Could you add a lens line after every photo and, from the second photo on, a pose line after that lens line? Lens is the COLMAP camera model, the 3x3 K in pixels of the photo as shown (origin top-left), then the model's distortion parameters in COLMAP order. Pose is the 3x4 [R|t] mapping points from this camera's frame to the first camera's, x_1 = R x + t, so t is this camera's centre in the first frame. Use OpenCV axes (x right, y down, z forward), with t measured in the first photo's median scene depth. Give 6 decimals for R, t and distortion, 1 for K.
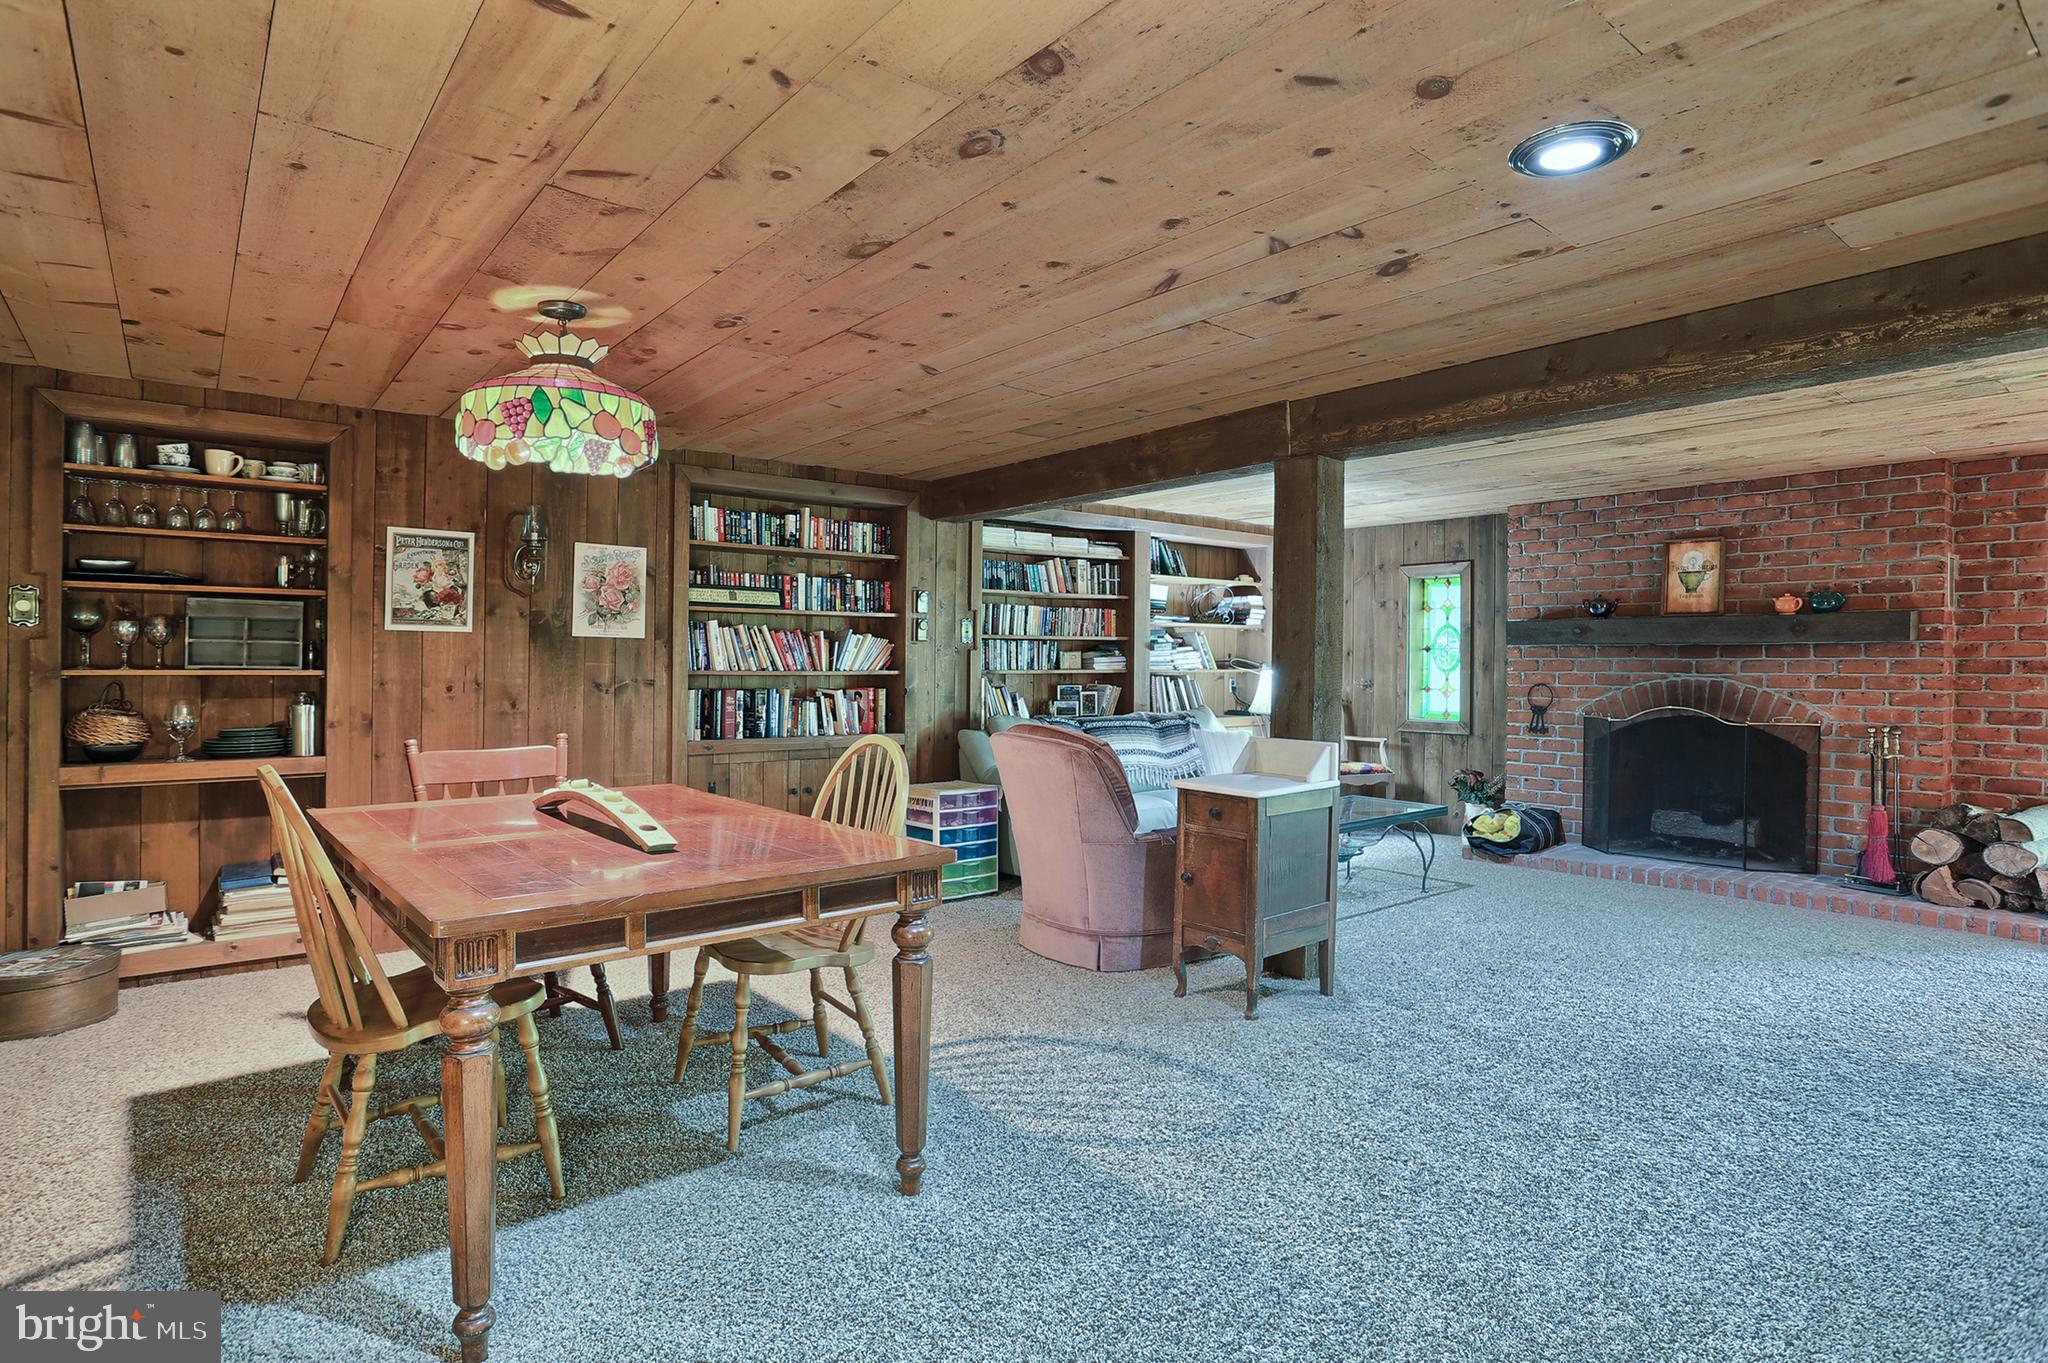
lens RADIAL K [[1096.5, 0, 967.7], [0, 1096.5, 675.5], [0, 0, 1]] dist [-0.059704, 0.027415]
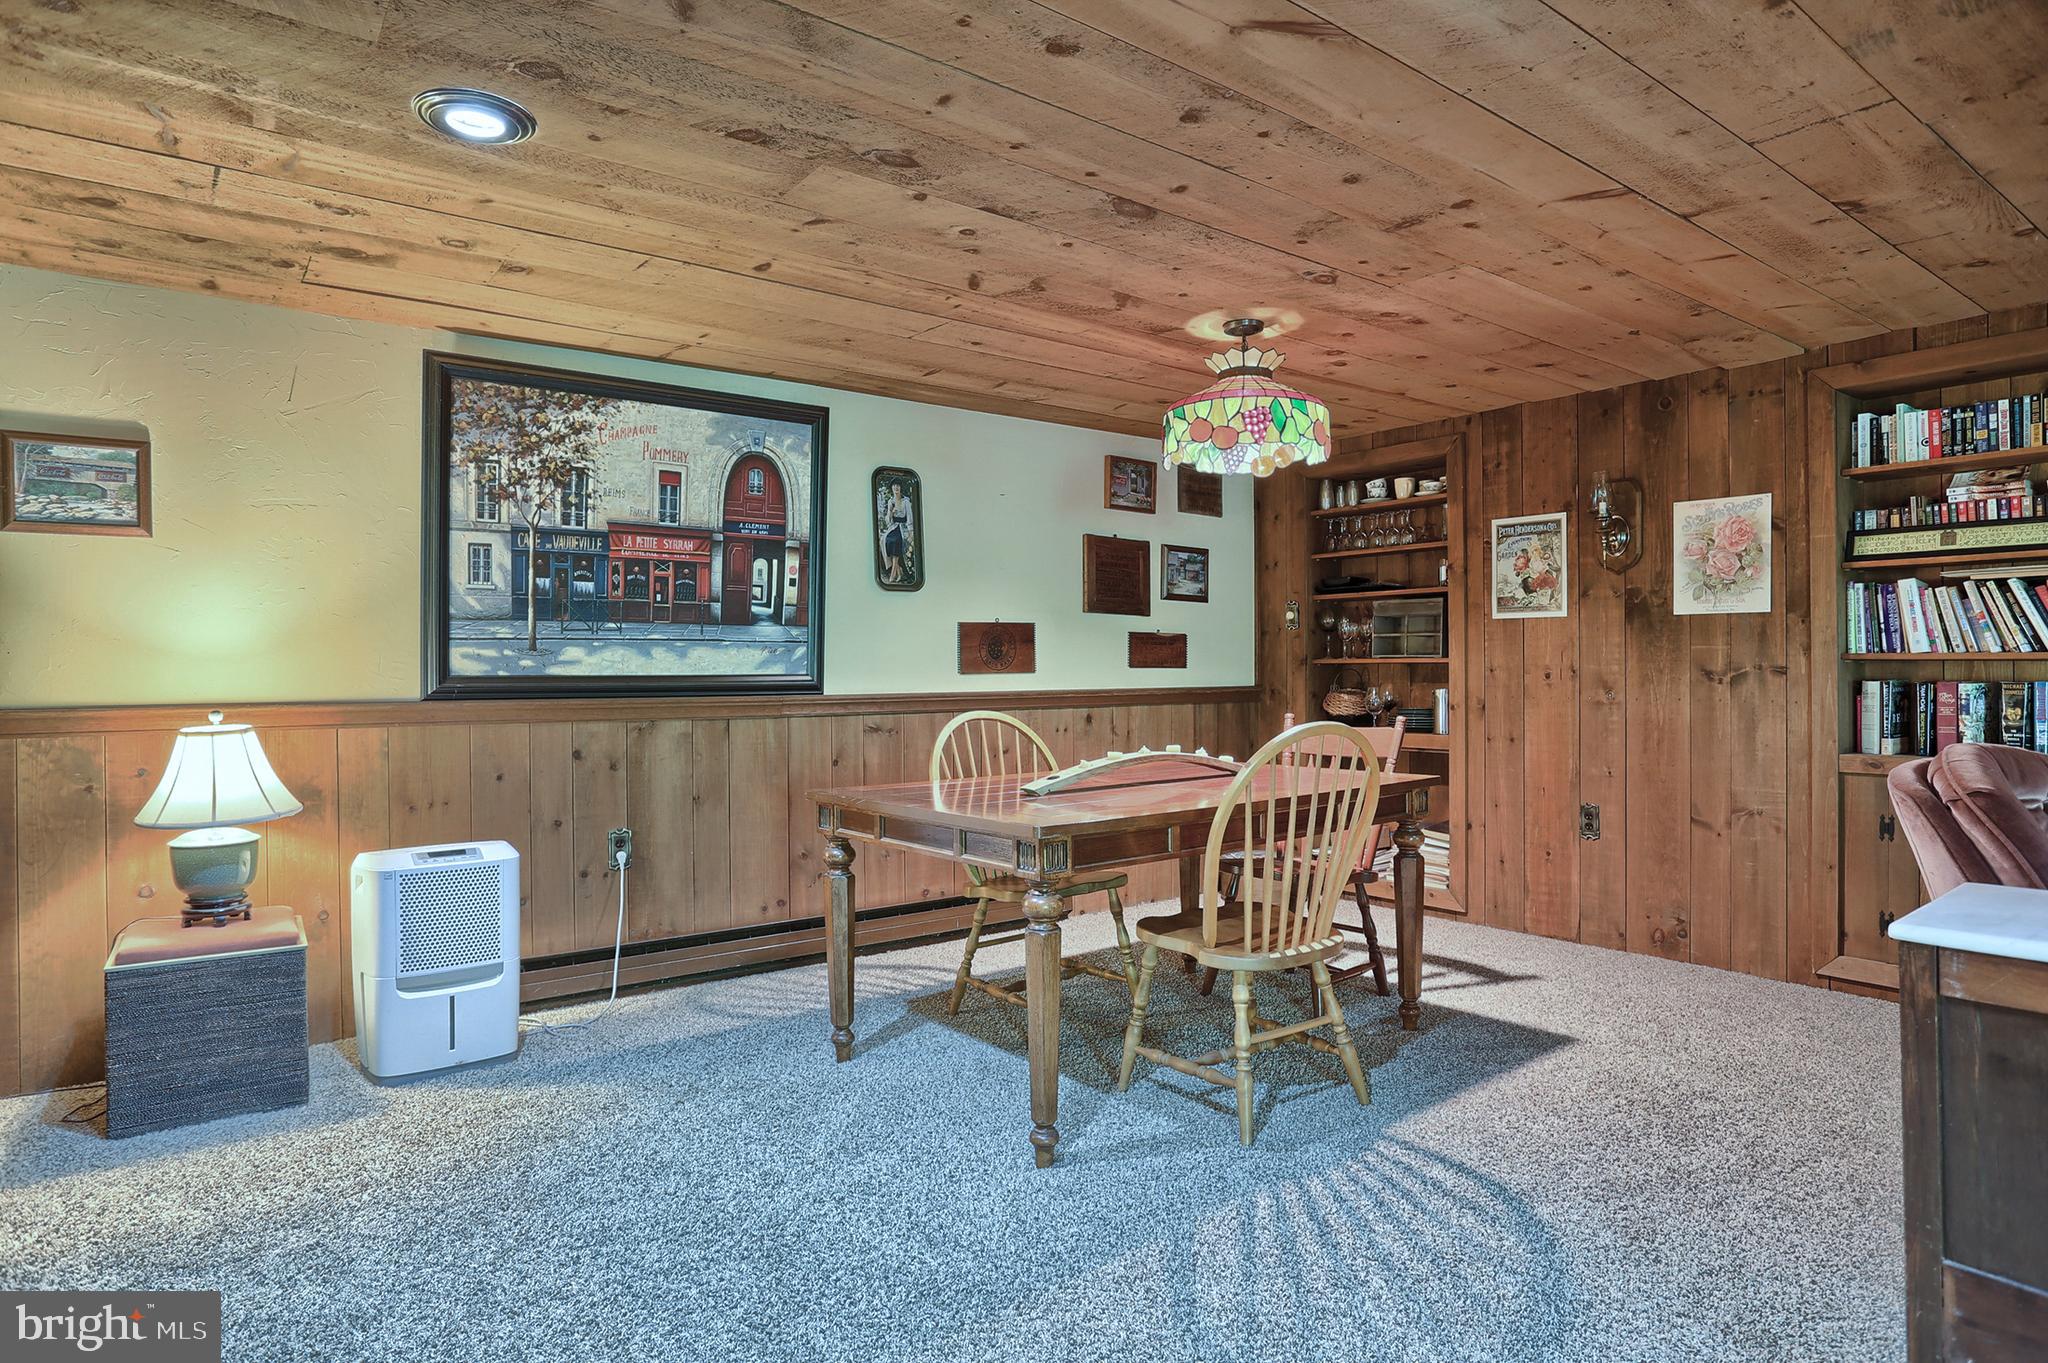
lens RADIAL K [[1122.6, 0, 1009.2], [0, 1122.6, 672.0], [0, 0, 1]] dist [-0.045483, 0.006595]
pose [[-0.014060, -0.002003, -0.999899, 1.181646], [-0.004904, 0.999986, -0.001934, 0.029327], [0.999889, 0.004876, -0.014070, 1.187516]]
